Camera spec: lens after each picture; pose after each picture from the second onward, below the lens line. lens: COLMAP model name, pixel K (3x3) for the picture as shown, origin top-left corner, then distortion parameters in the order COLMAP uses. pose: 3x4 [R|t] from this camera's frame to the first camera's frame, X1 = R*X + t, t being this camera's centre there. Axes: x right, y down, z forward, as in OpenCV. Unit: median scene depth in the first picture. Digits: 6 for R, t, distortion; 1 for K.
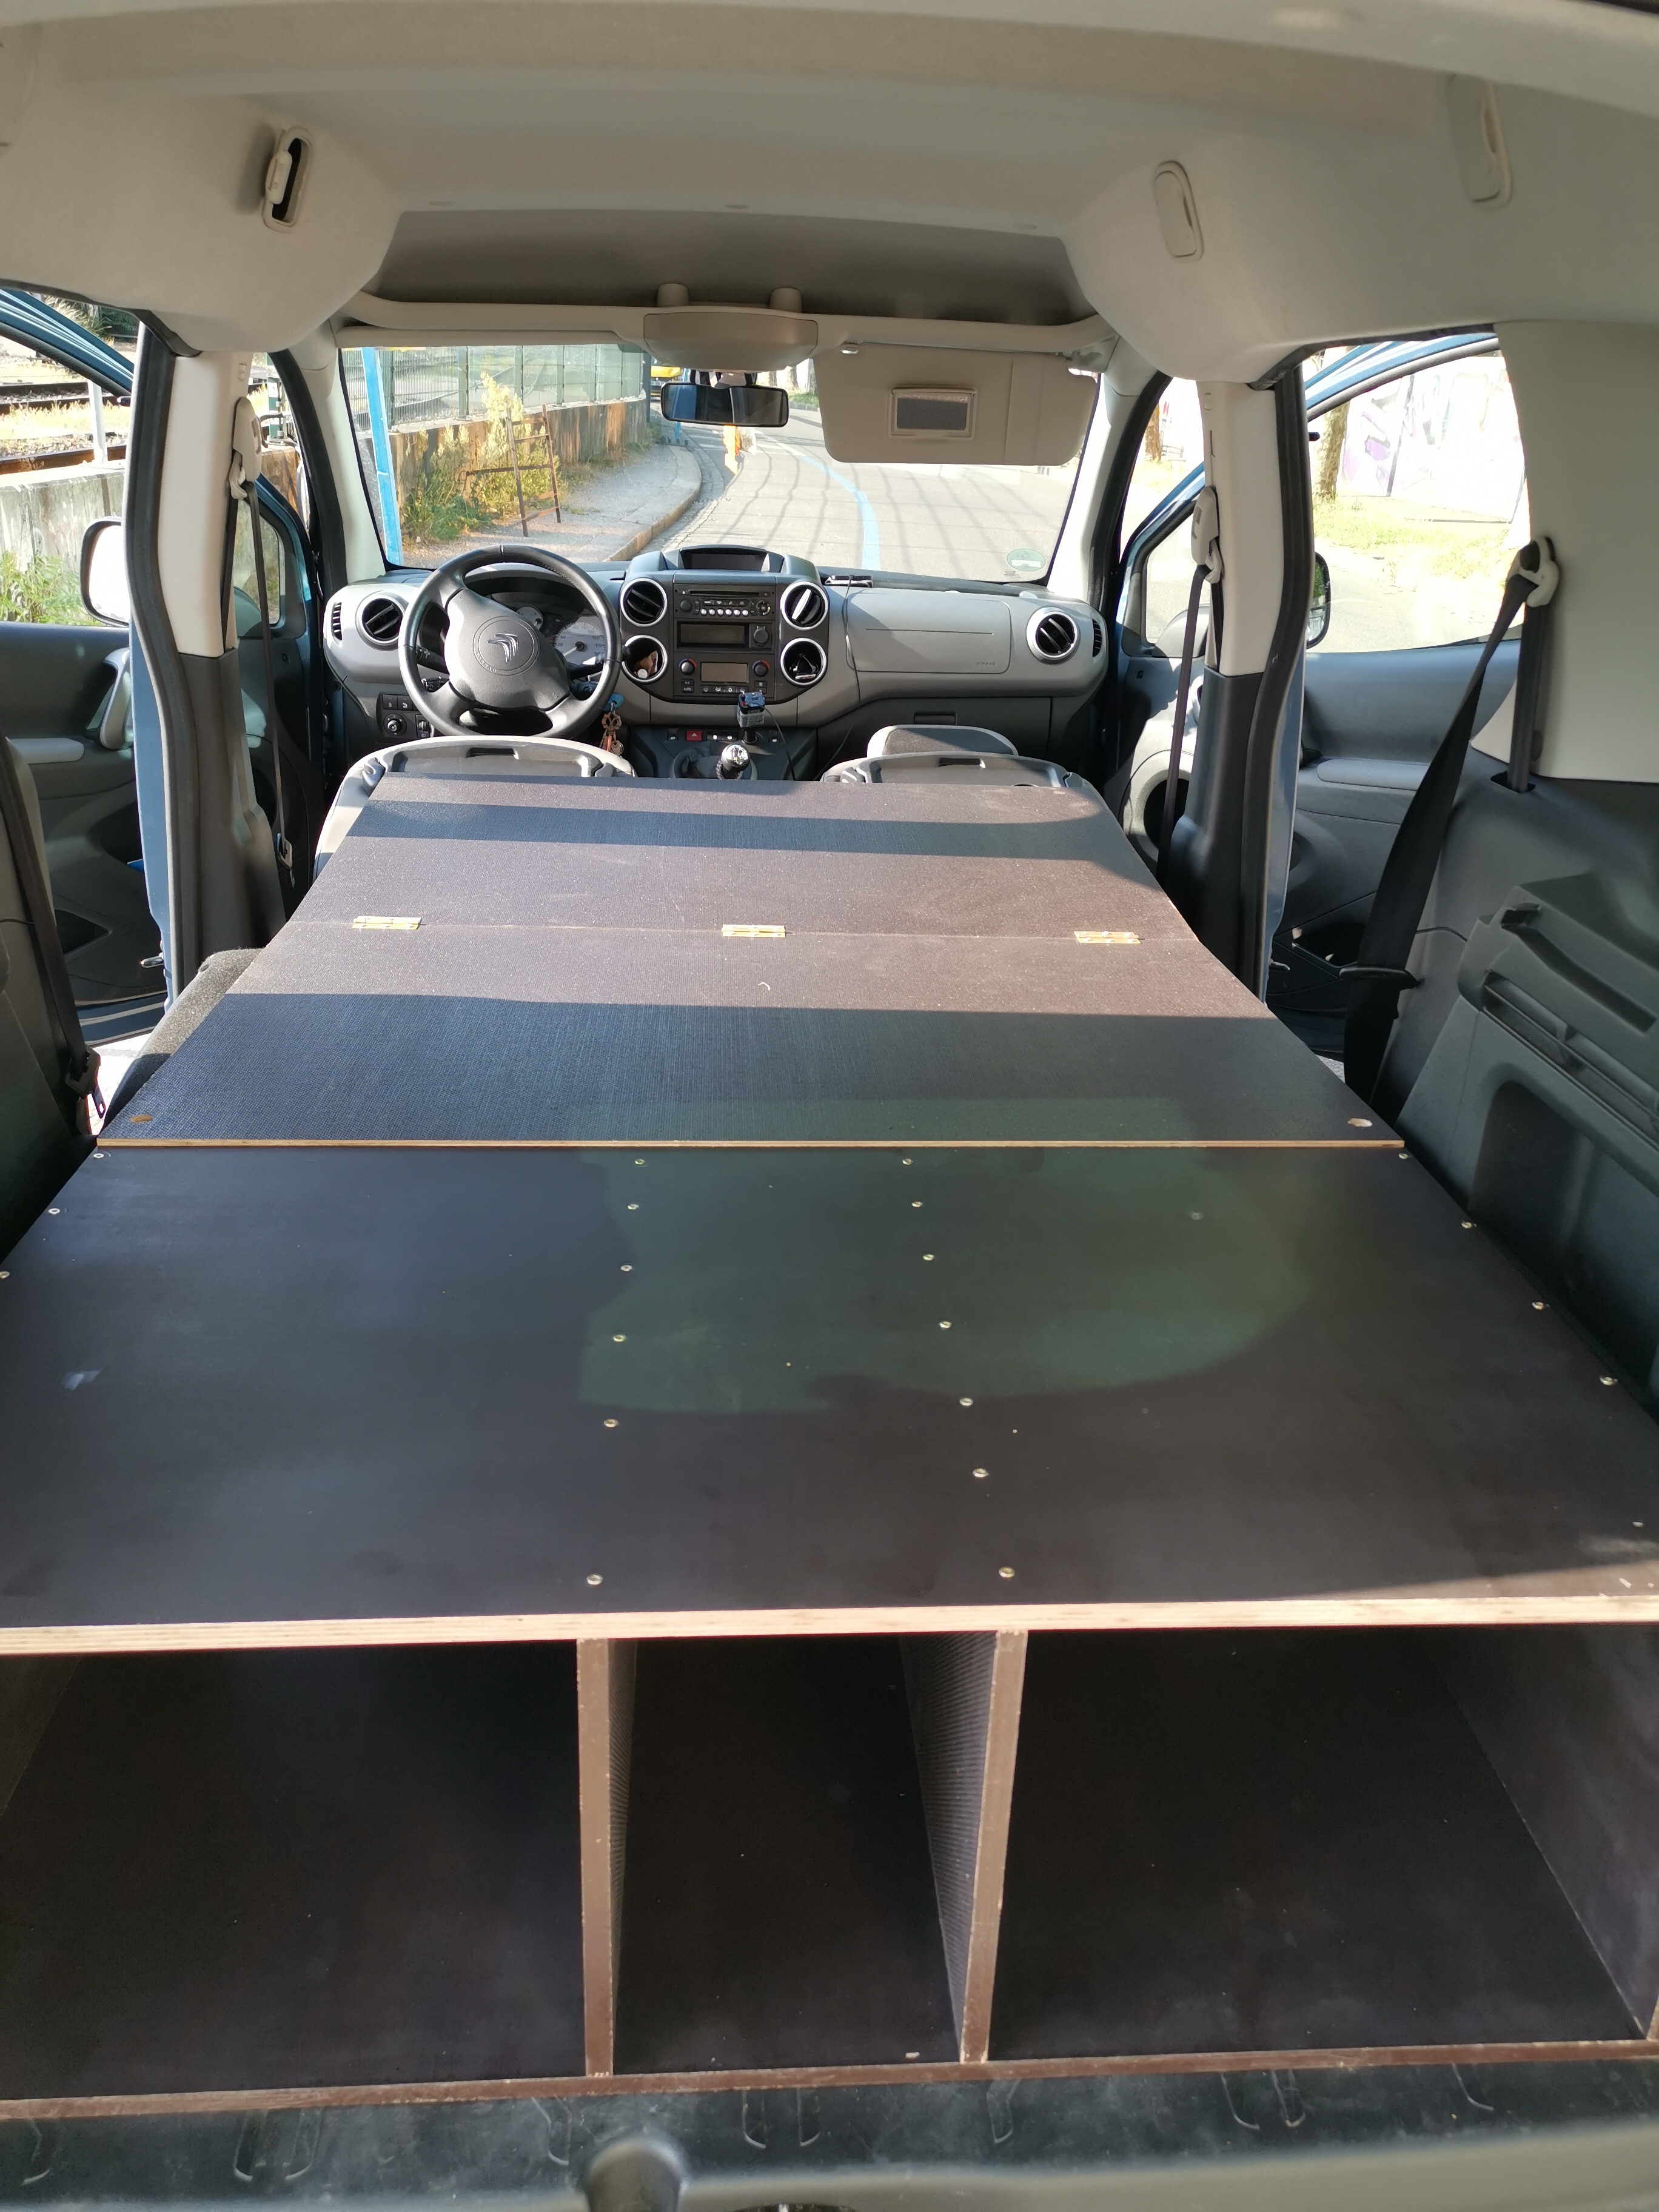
lens RADIAL K [[1713.9, 0, 831.2], [0, 1713.9, 1107.1], [0, 0, 1]] dist [0.033852, -0.035378]
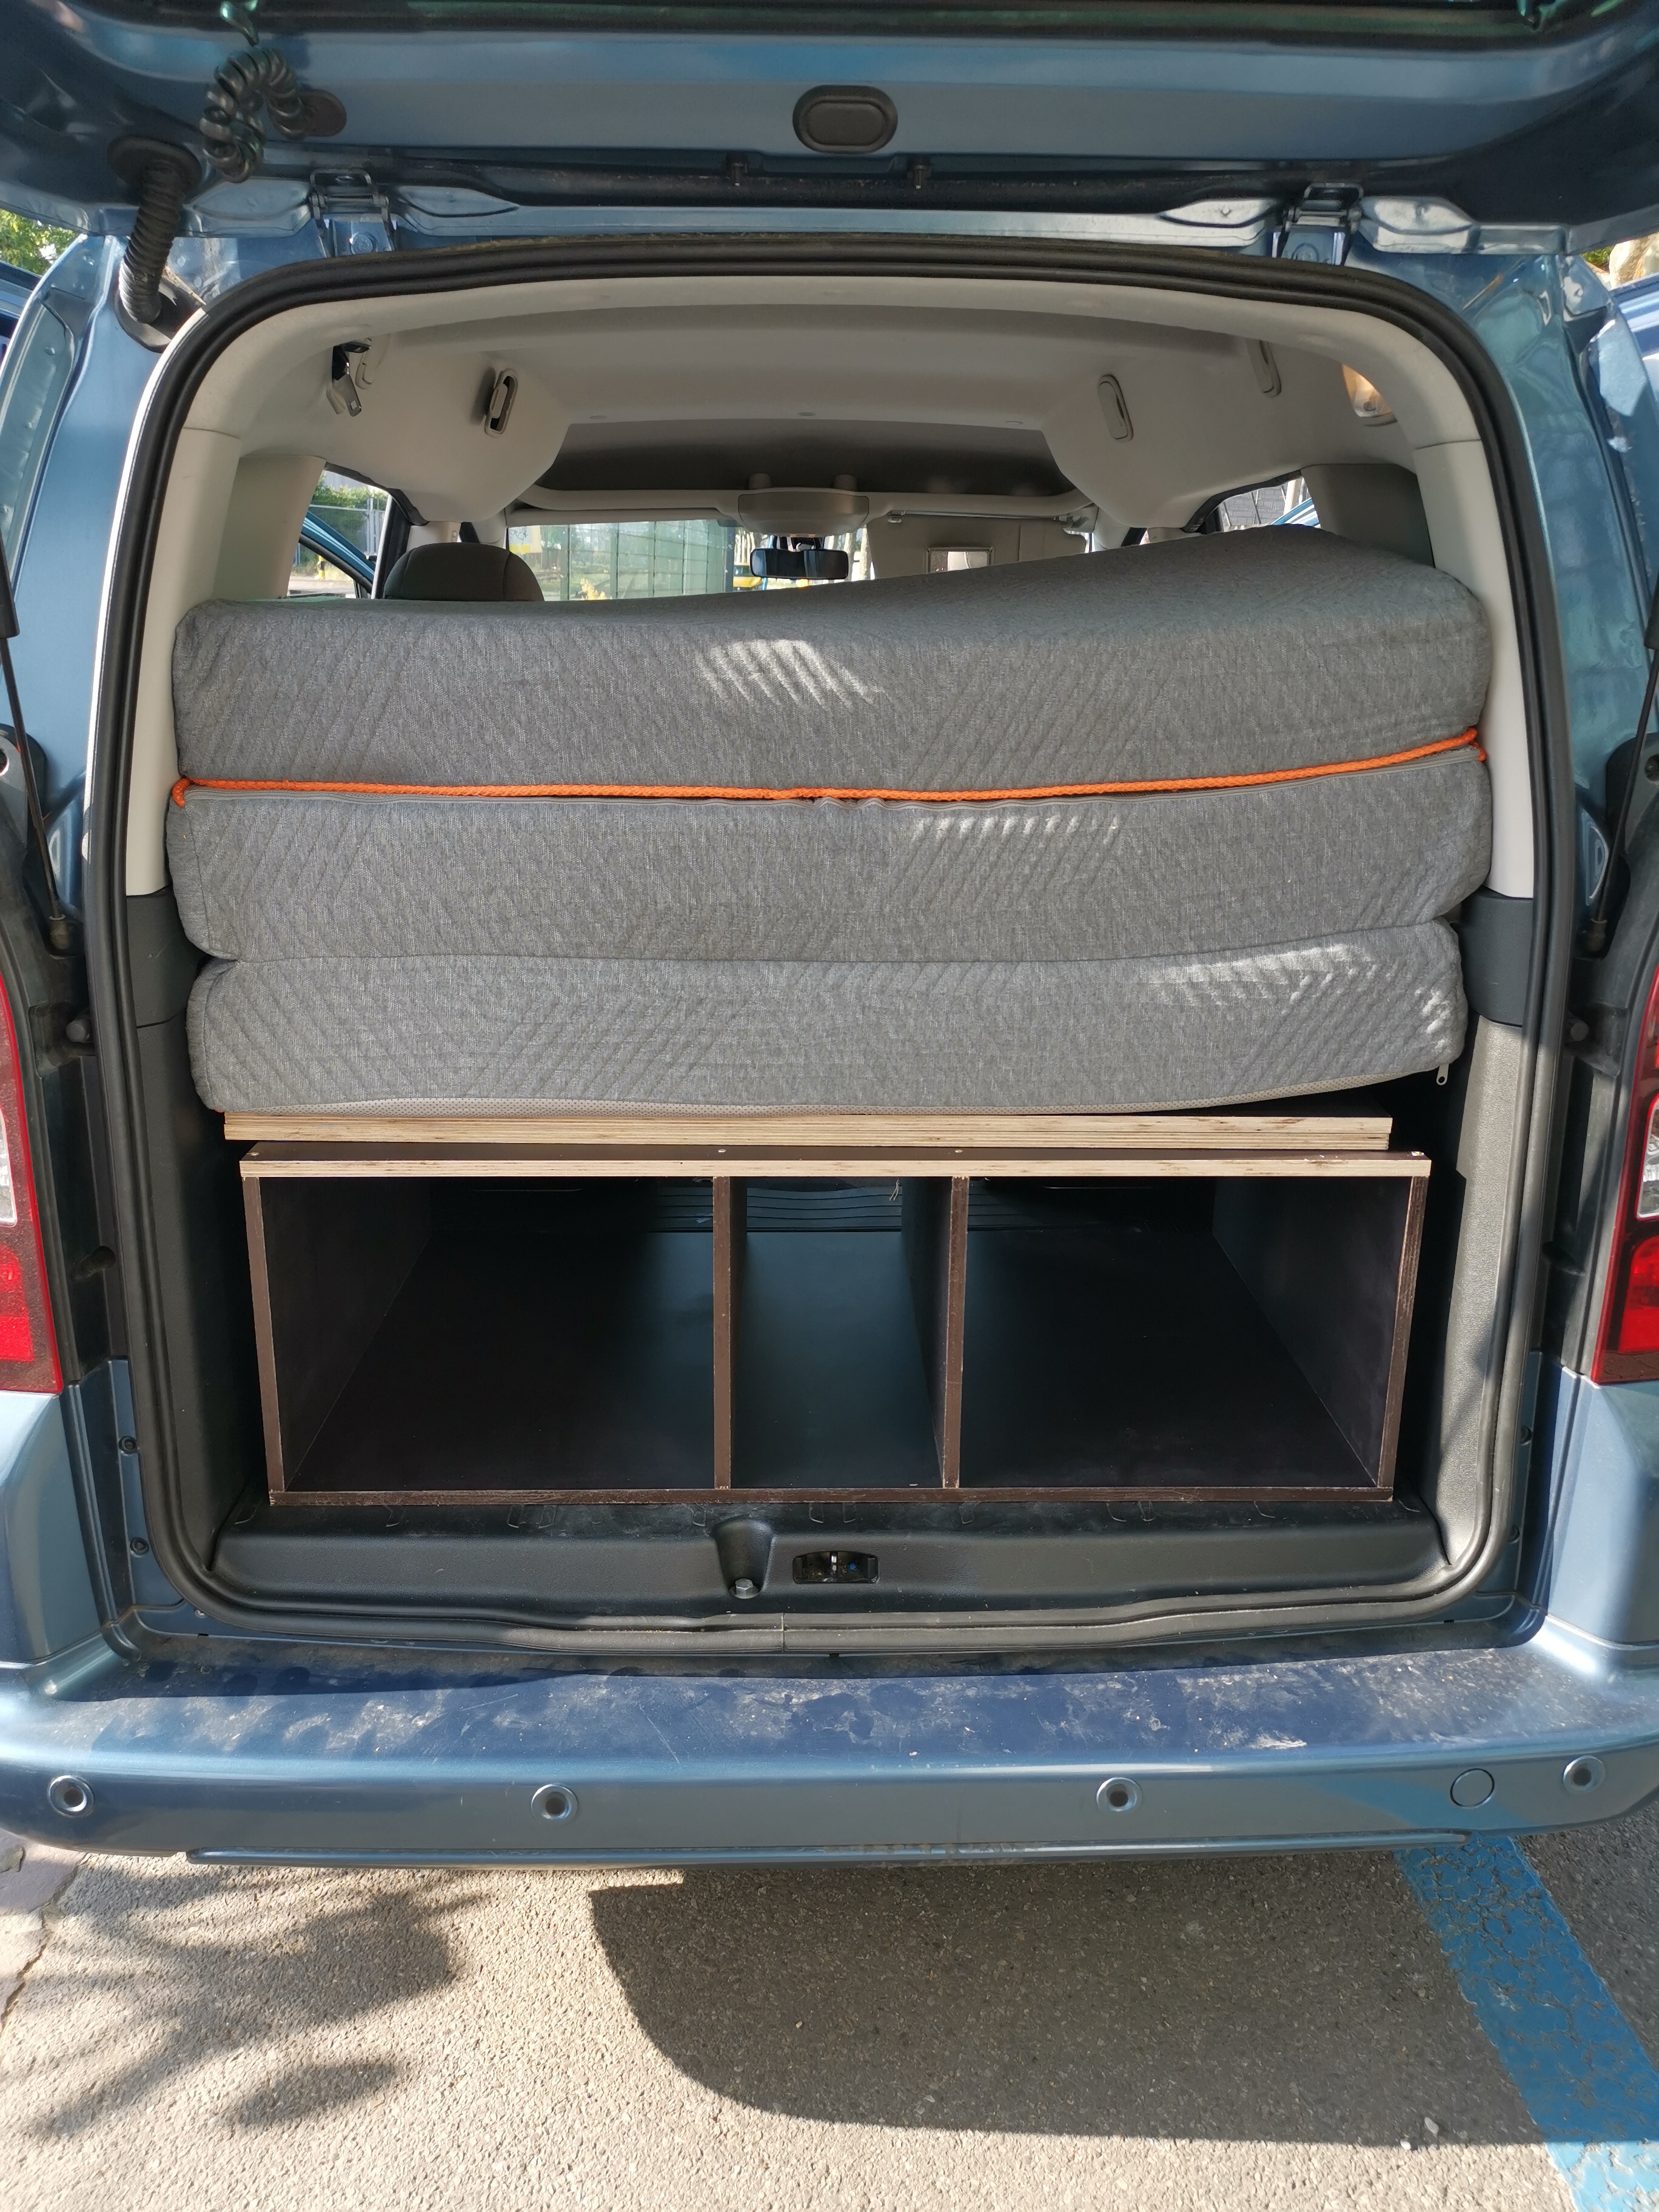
lens RADIAL K [[1713.9, 0, 827.3], [0, 1713.9, 1120.1], [0, 0, 1]] dist [0.033852, -0.035378]
pose [[0.998856, -0.007556, -0.047215, 0.020505], [0.002778, 0.994938, -0.100452, 0.169405], [0.047735, 0.100206, 0.993821, -0.297590]]
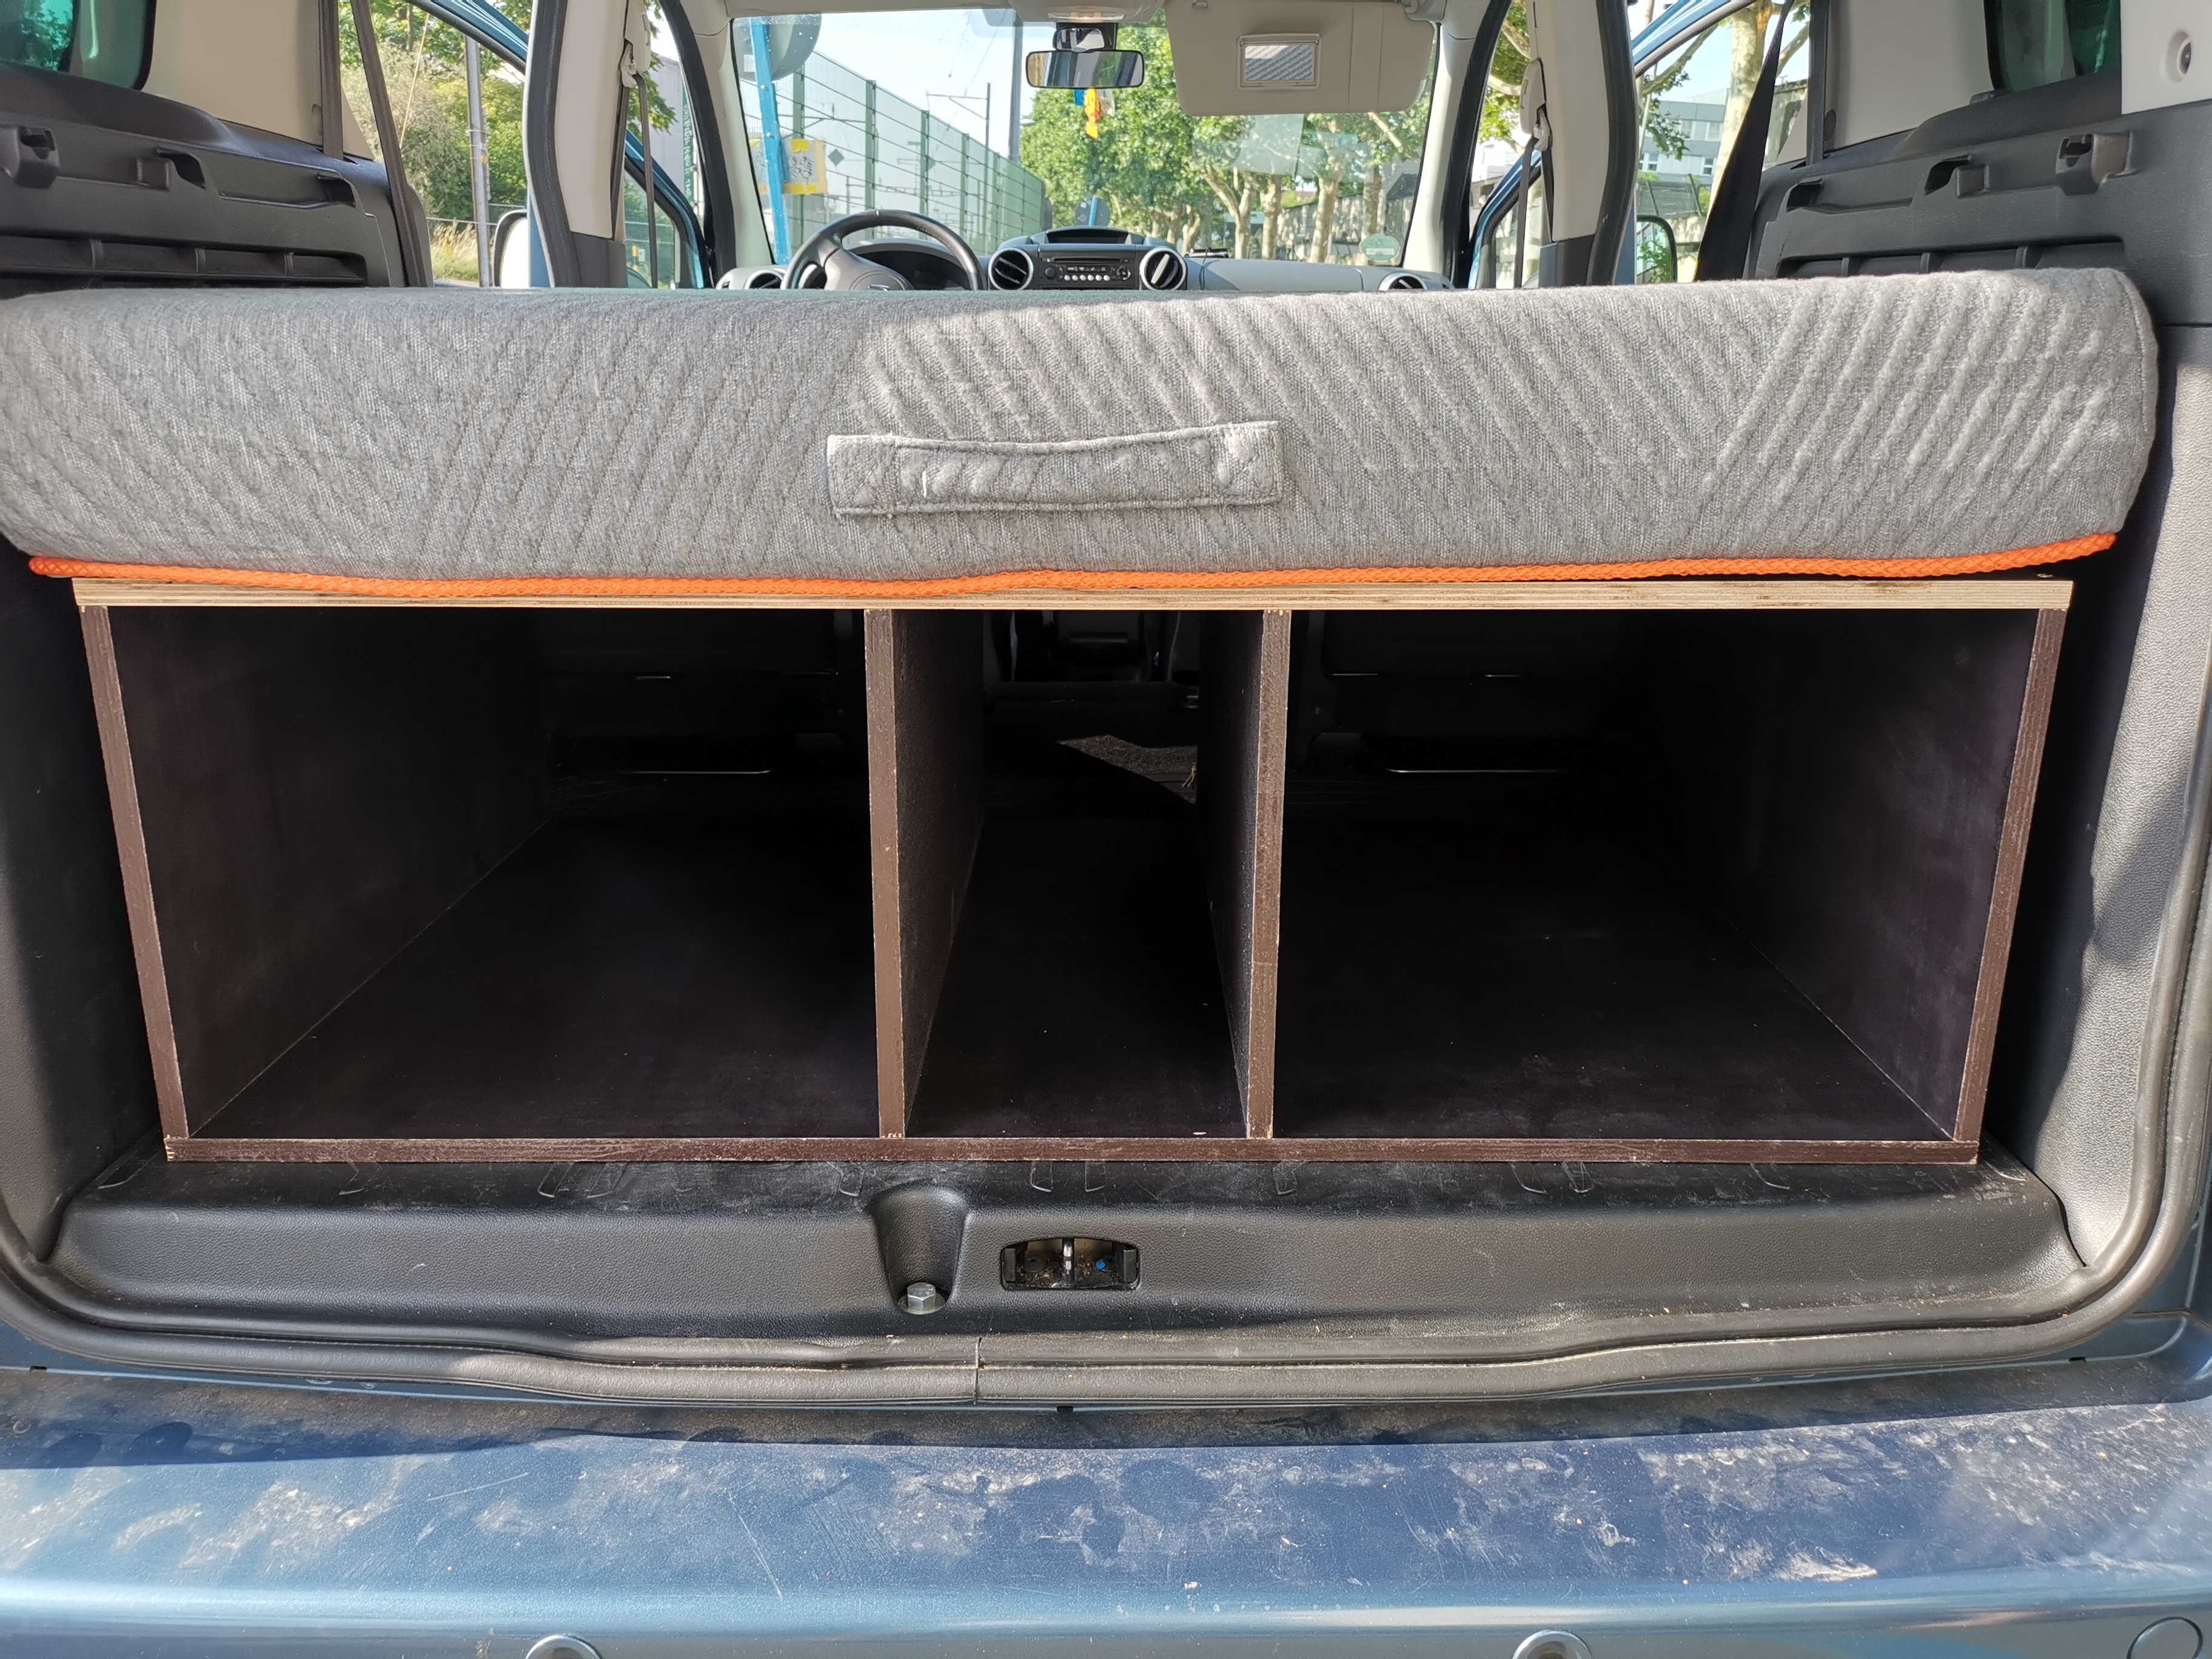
lens RADIAL K [[1713.9, 0, 1112.4], [0, 1713.9, 838.8], [0, 0, 1]] dist [0.033852, -0.035378]
pose [[0.997678, -0.007185, -0.067732, 0.029990], [-0.000050, 0.994343, -0.106214, 0.222076], [0.068112, 0.105971, 0.992034, -0.009863]]
